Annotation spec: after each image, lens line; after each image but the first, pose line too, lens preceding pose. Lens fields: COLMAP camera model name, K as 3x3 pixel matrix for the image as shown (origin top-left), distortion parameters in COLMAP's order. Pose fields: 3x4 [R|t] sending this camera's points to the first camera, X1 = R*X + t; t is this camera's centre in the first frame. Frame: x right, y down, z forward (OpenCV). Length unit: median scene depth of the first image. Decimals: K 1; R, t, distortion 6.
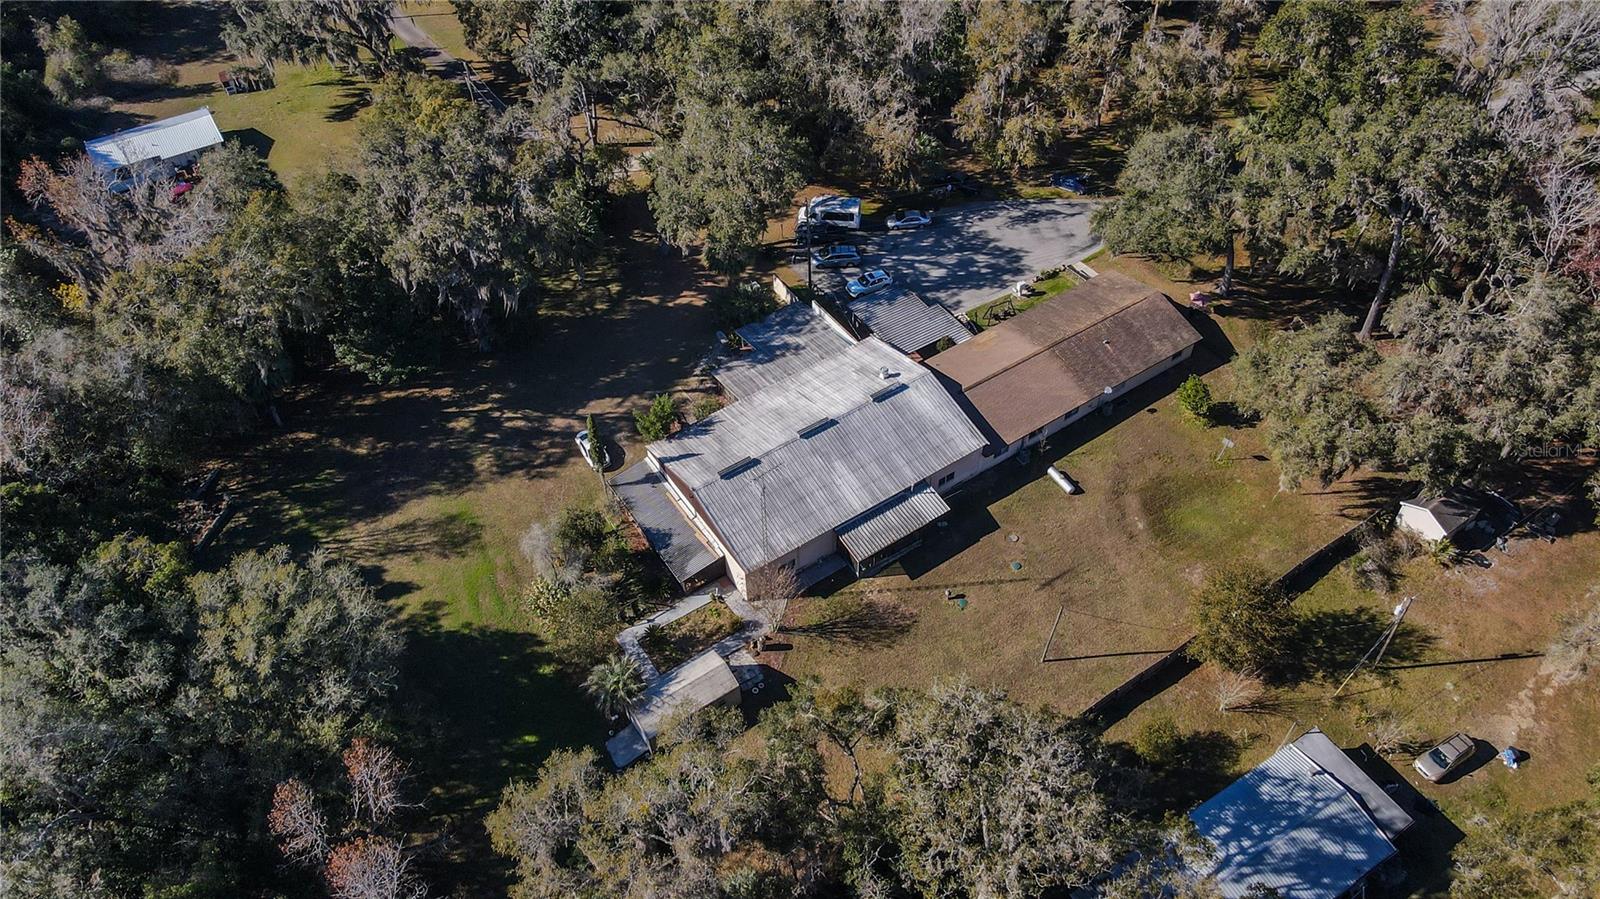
lens RADIAL K [[1187.0, 0, 797.5], [0, 1187.0, 419.6], [0, 0, 1]] dist [0.013062, 0.008401]
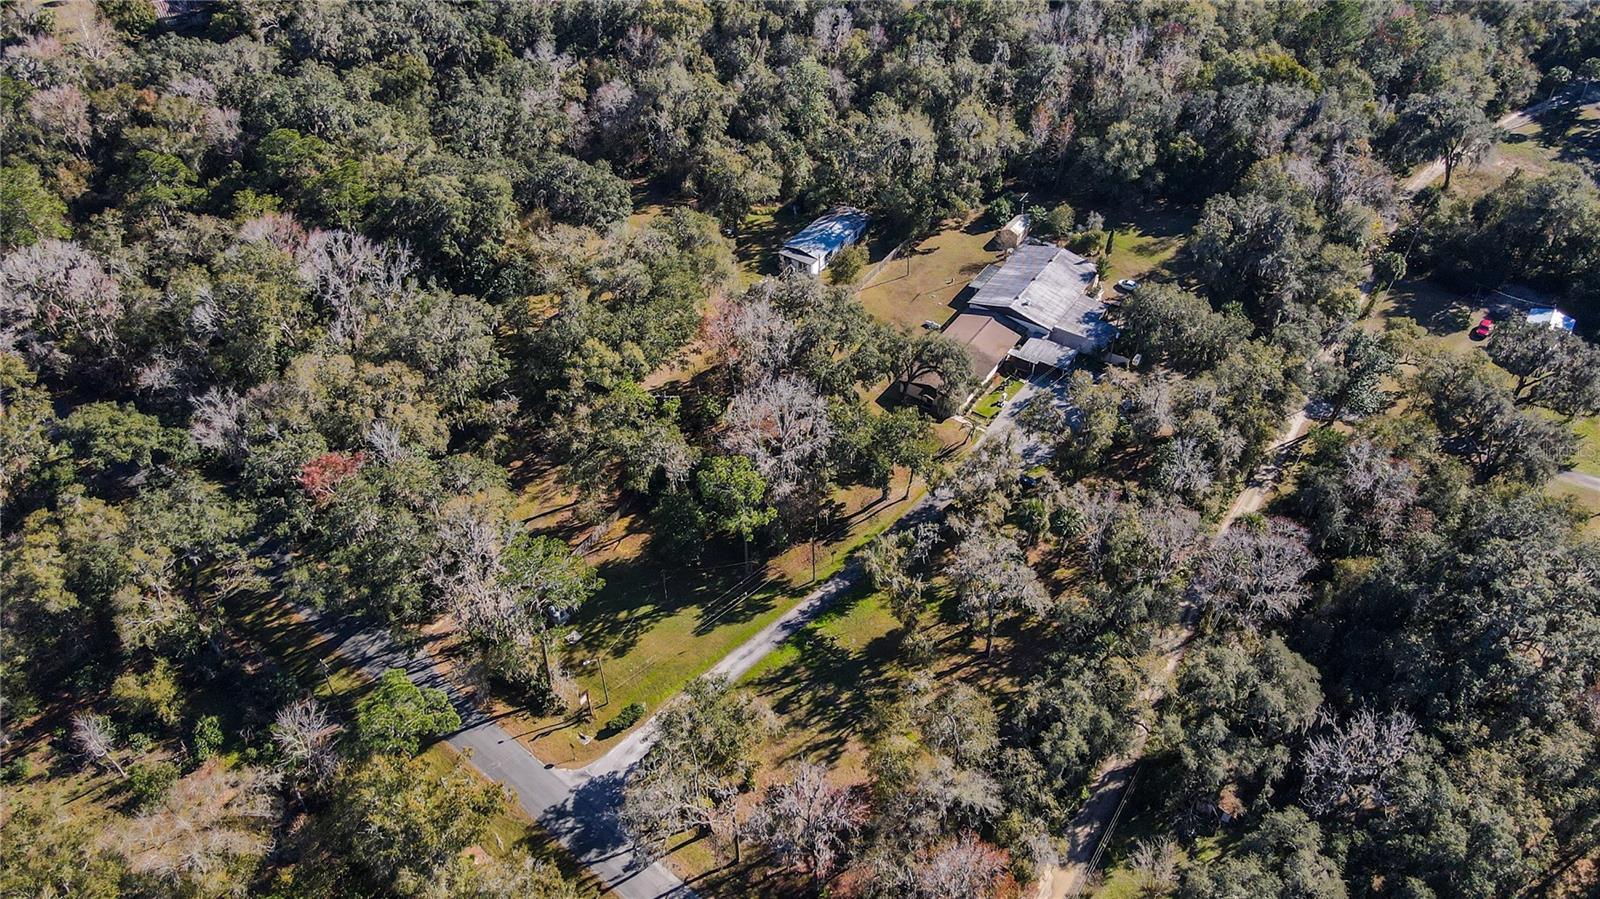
lens RADIAL K [[1187.0, 0, 797.5], [0, 1187.0, 419.6], [0, 0, 1]] dist [0.013062, 0.008401]
pose [[-0.917962, 0.269288, -0.291257, 1.152587], [-0.274780, 0.097863, 0.956514, -1.980225], [0.286081, 0.958075, -0.015839, 1.158696]]
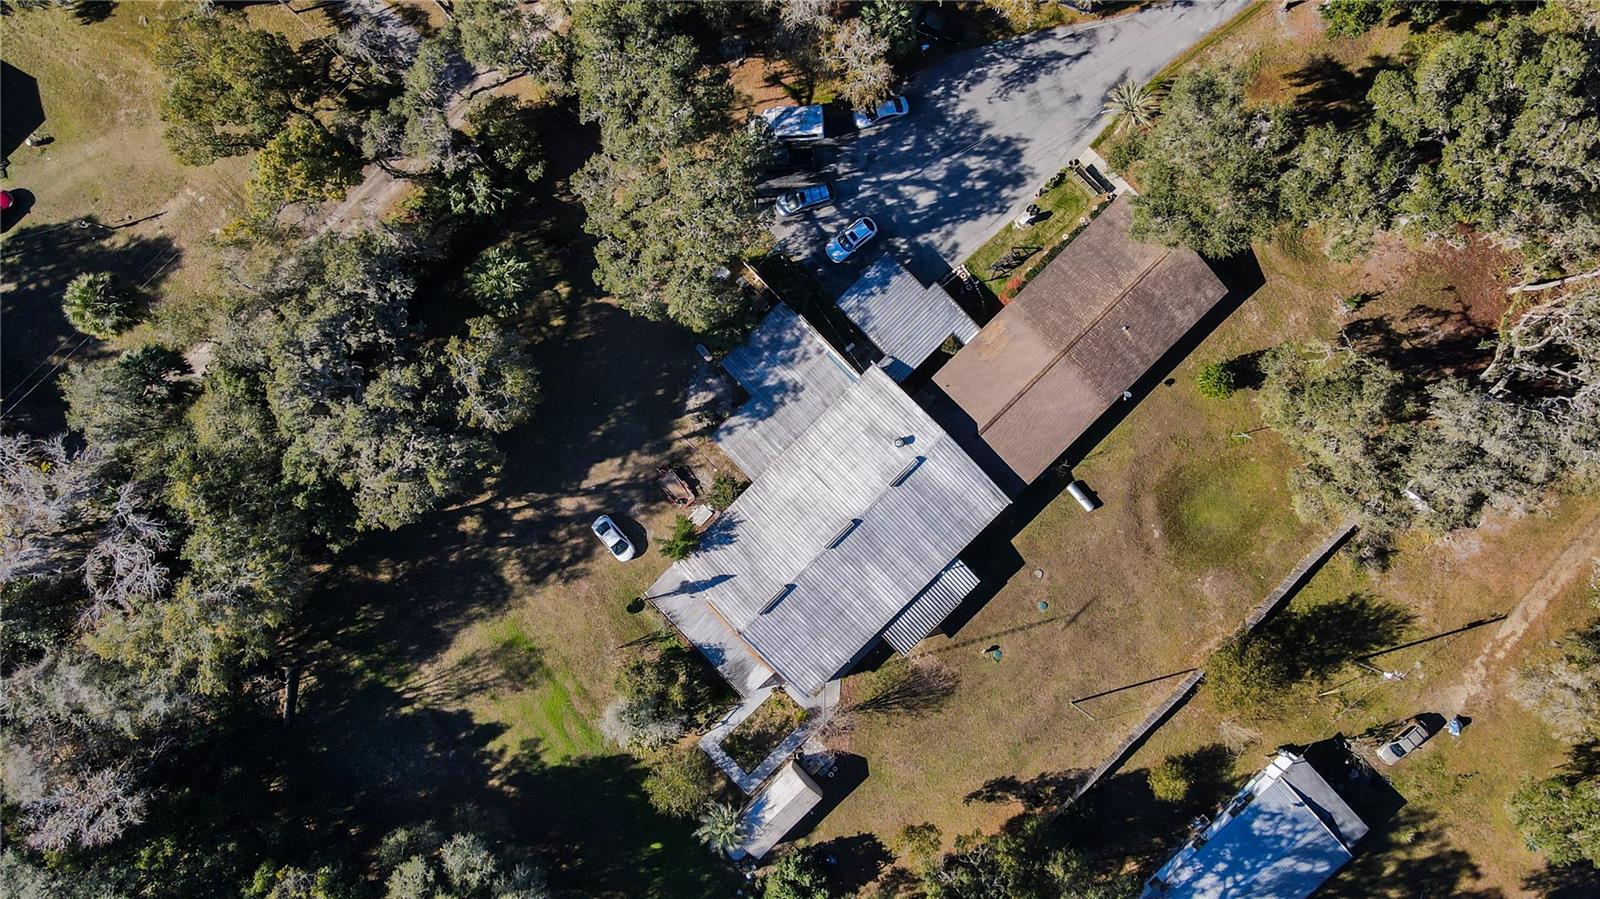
lens RADIAL K [[1187.0, 0, 797.5], [0, 1187.0, 419.6], [0, 0, 1]] dist [0.013062, 0.008401]
pose [[0.982834, -0.184241, -0.009595, 0.006671], [0.142741, 0.726444, 0.672238, -0.732028], [-0.116884, -0.662069, 0.740273, 0.329926]]
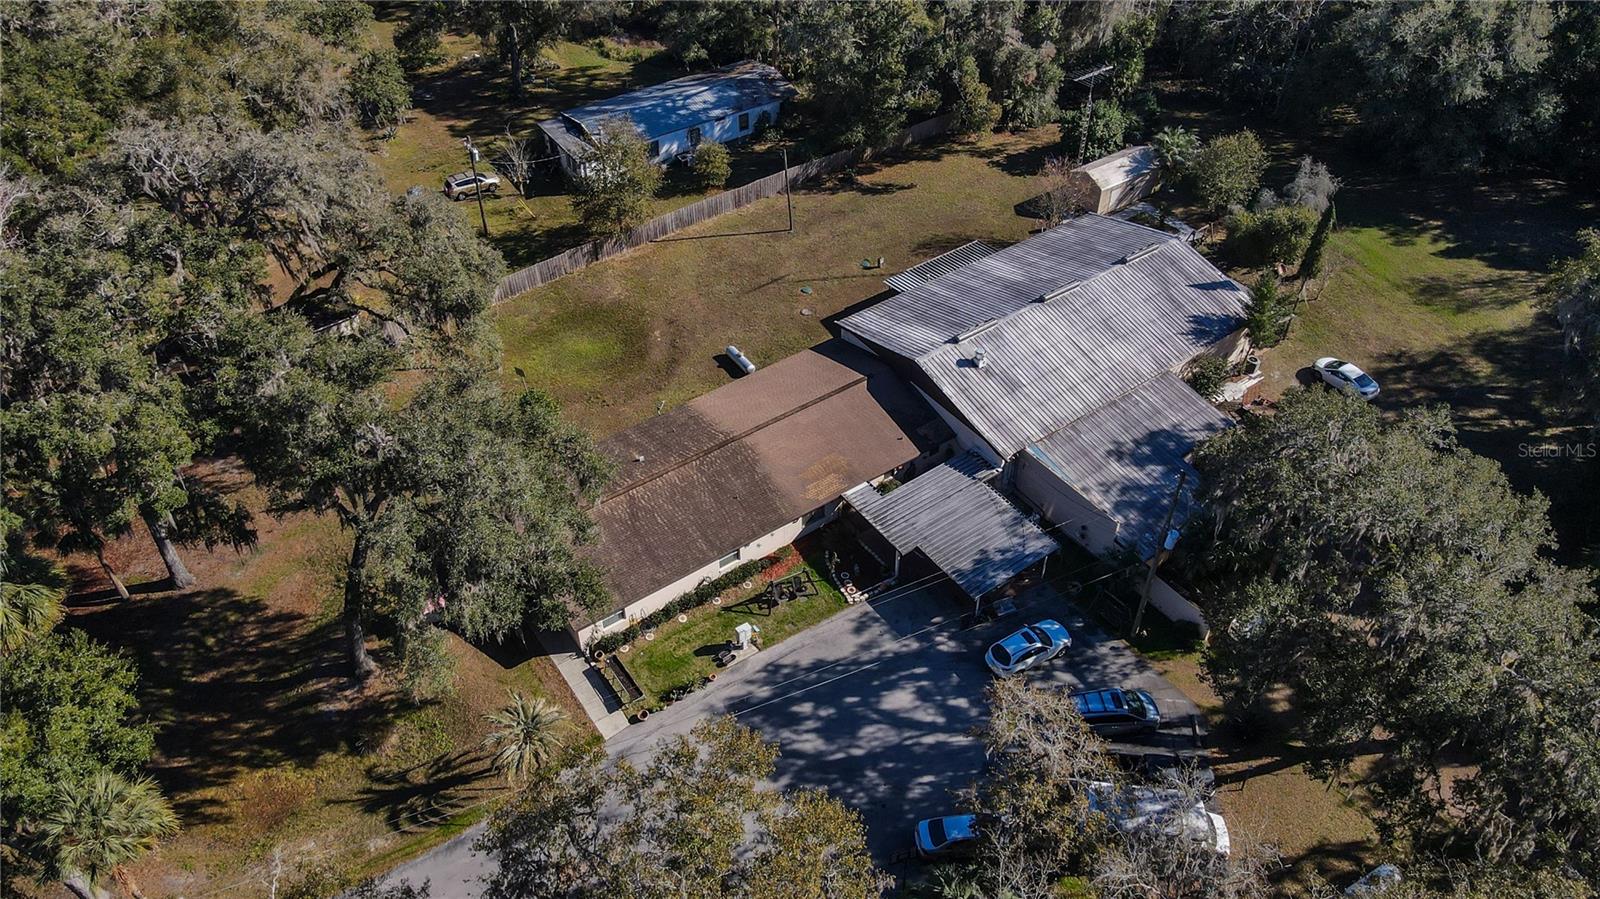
lens RADIAL K [[1187.0, 0, 797.5], [0, 1187.0, 419.6], [0, 0, 1]] dist [0.013062, 0.008401]
pose [[-0.999222, 0.038901, -0.006523, 0.195104], [-0.004977, 0.039703, 0.999199, -0.773014], [0.039129, 0.998454, -0.039479, 1.101281]]
